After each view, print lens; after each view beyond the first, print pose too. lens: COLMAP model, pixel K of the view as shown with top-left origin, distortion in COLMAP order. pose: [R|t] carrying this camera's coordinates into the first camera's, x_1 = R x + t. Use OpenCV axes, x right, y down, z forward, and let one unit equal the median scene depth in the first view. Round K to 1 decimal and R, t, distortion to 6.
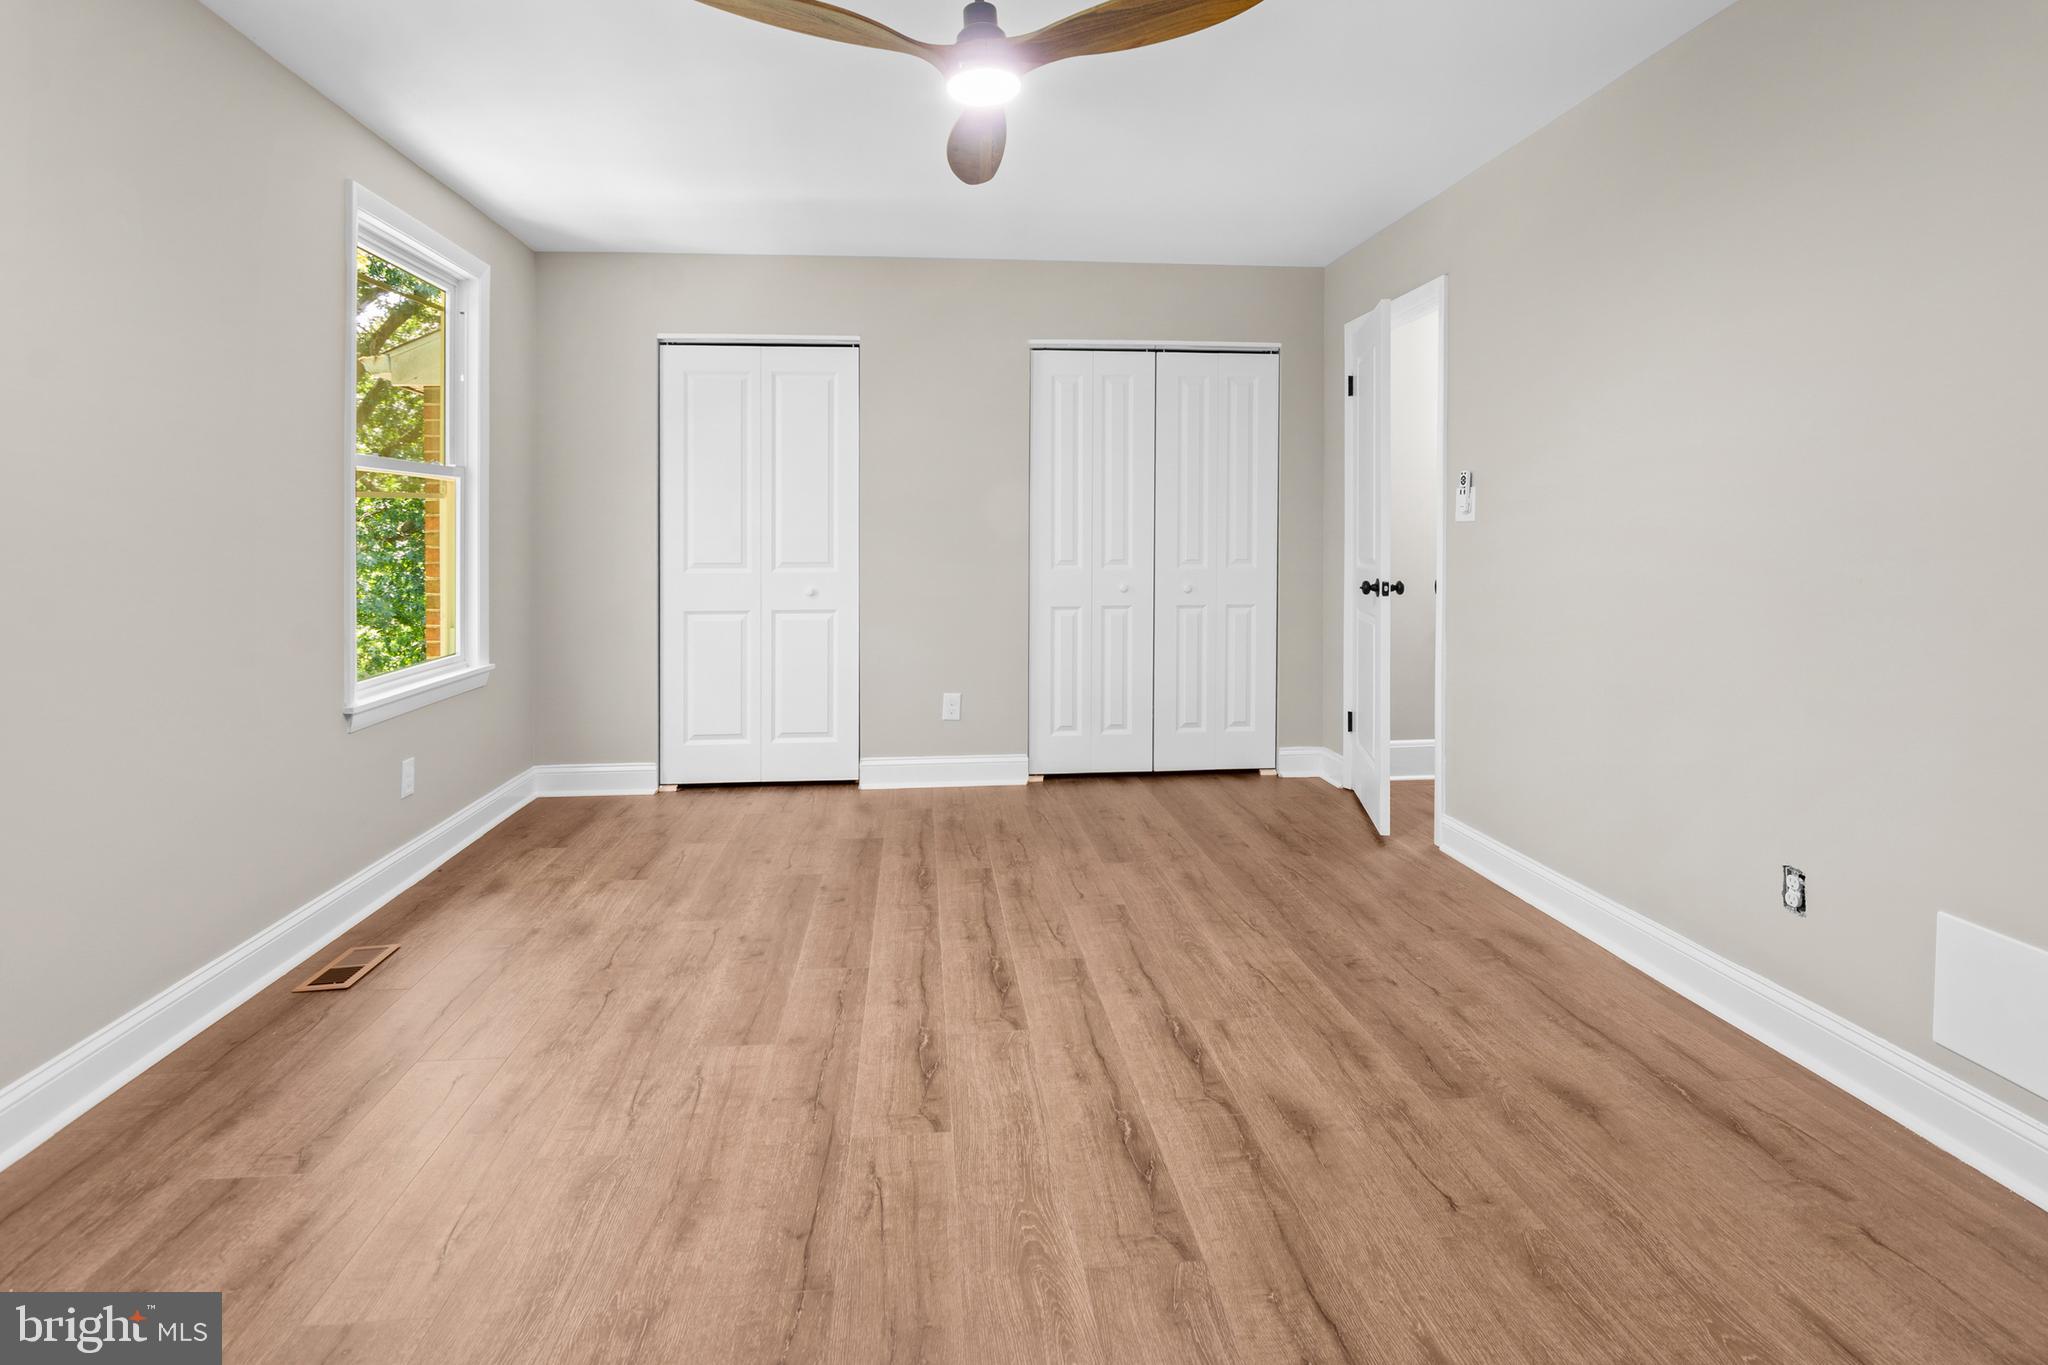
lens RADIAL K [[1040.0, 0, 1012.4], [0, 1040.0, 550.7], [0, 0, 1]] dist [-0.001823, -0.005453]
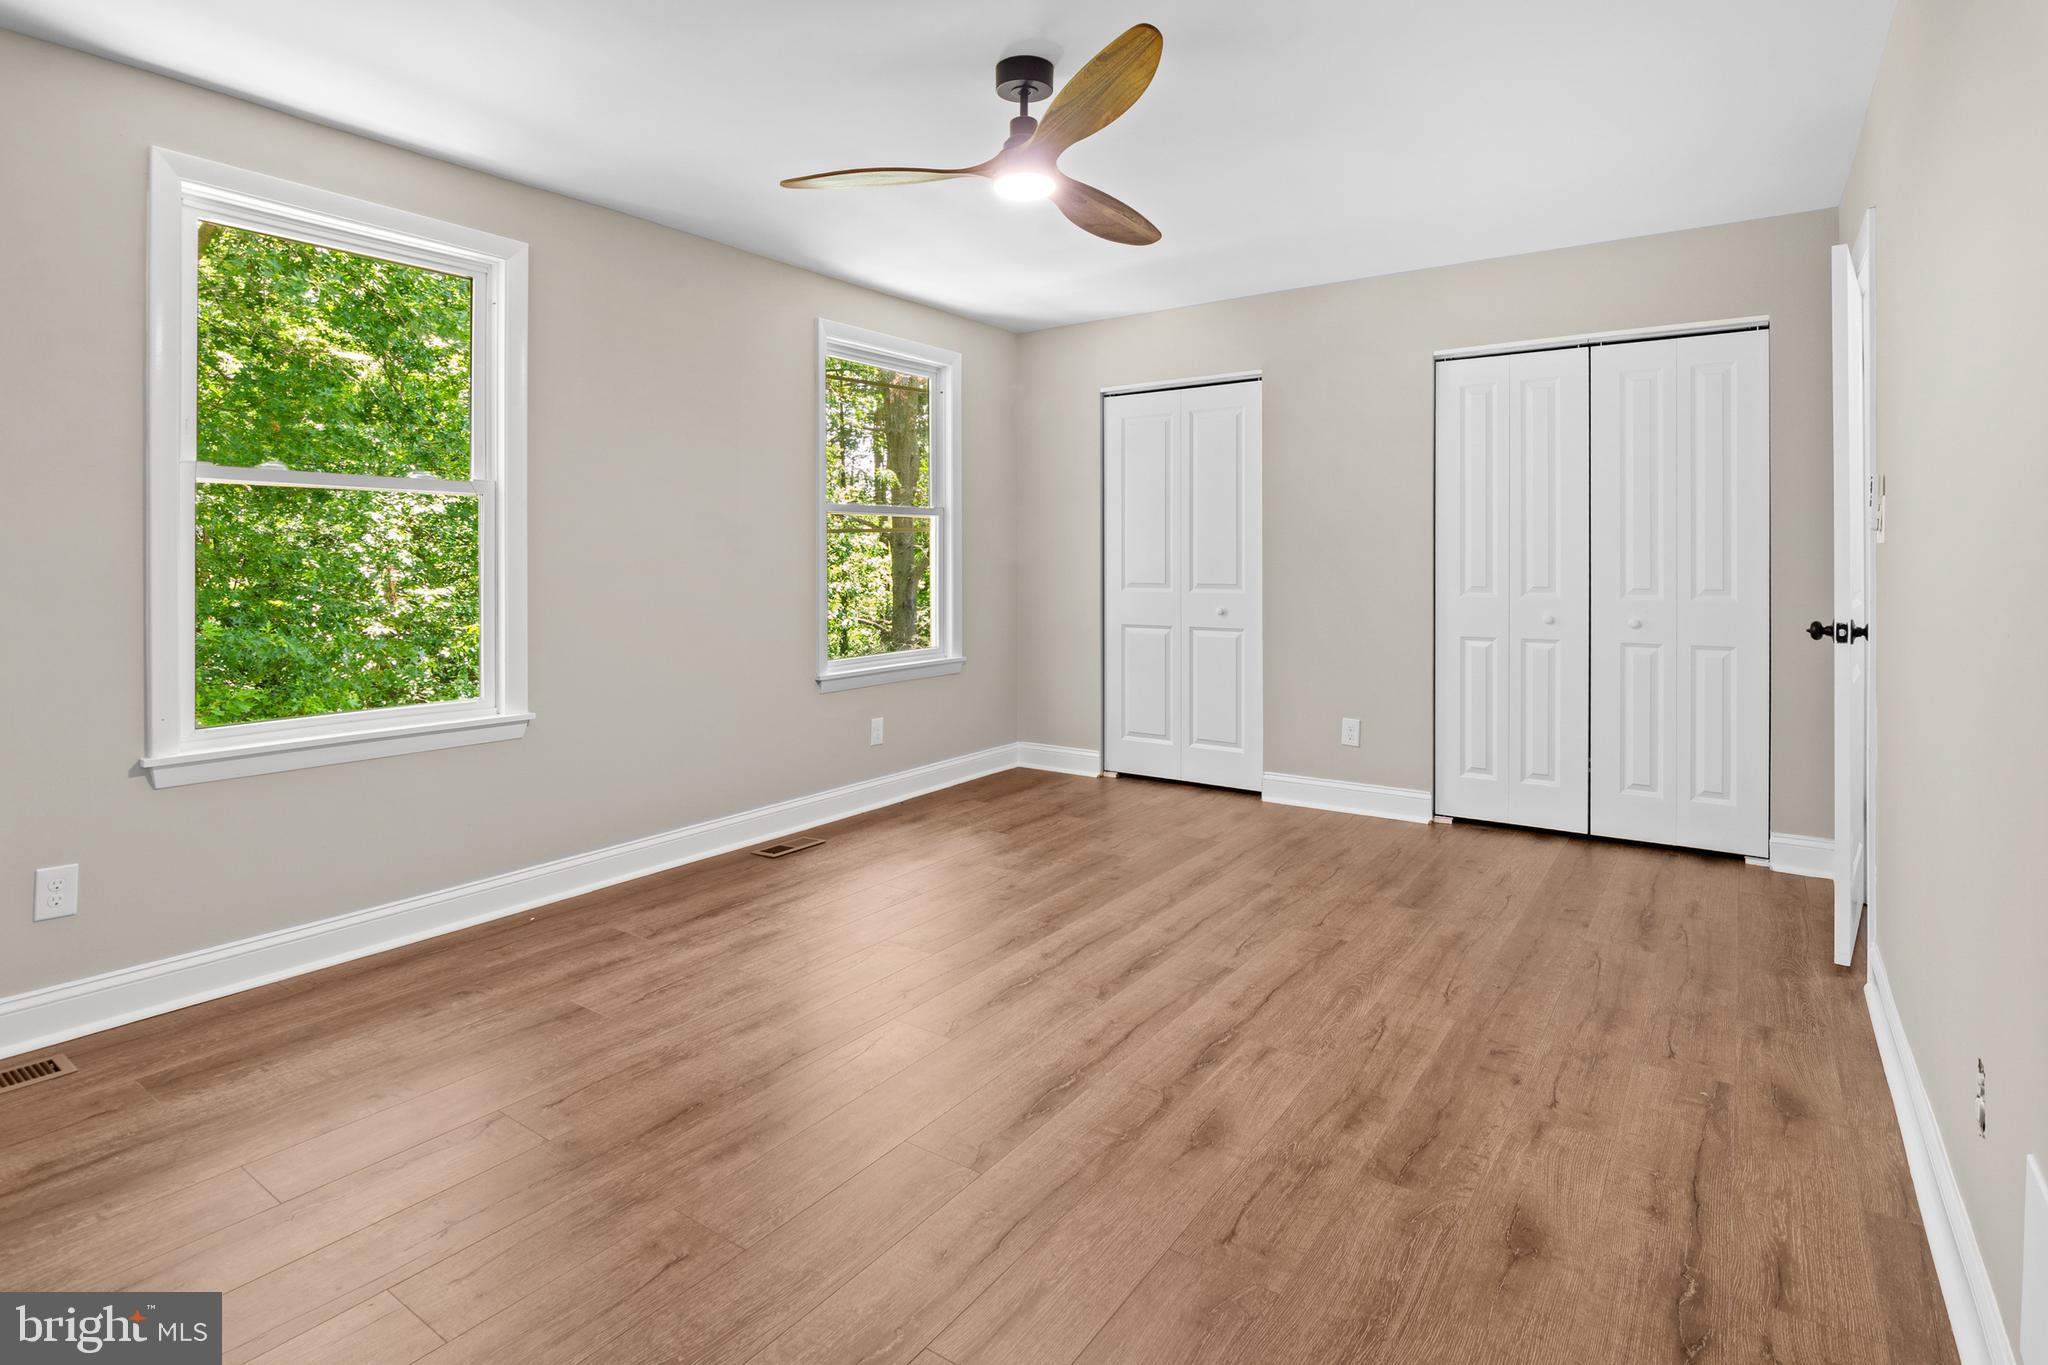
lens RADIAL K [[1033.1, 0, 1009.6], [0, 1033.1, 577.7], [0, 0, 1]] dist [-0.004357, -0.002681]
pose [[0.757653, 0.014014, -0.652508, 0.643063], [-0.009405, 0.999900, 0.010555, -0.008878], [0.652590, -0.001860, 0.757709, 0.082028]]
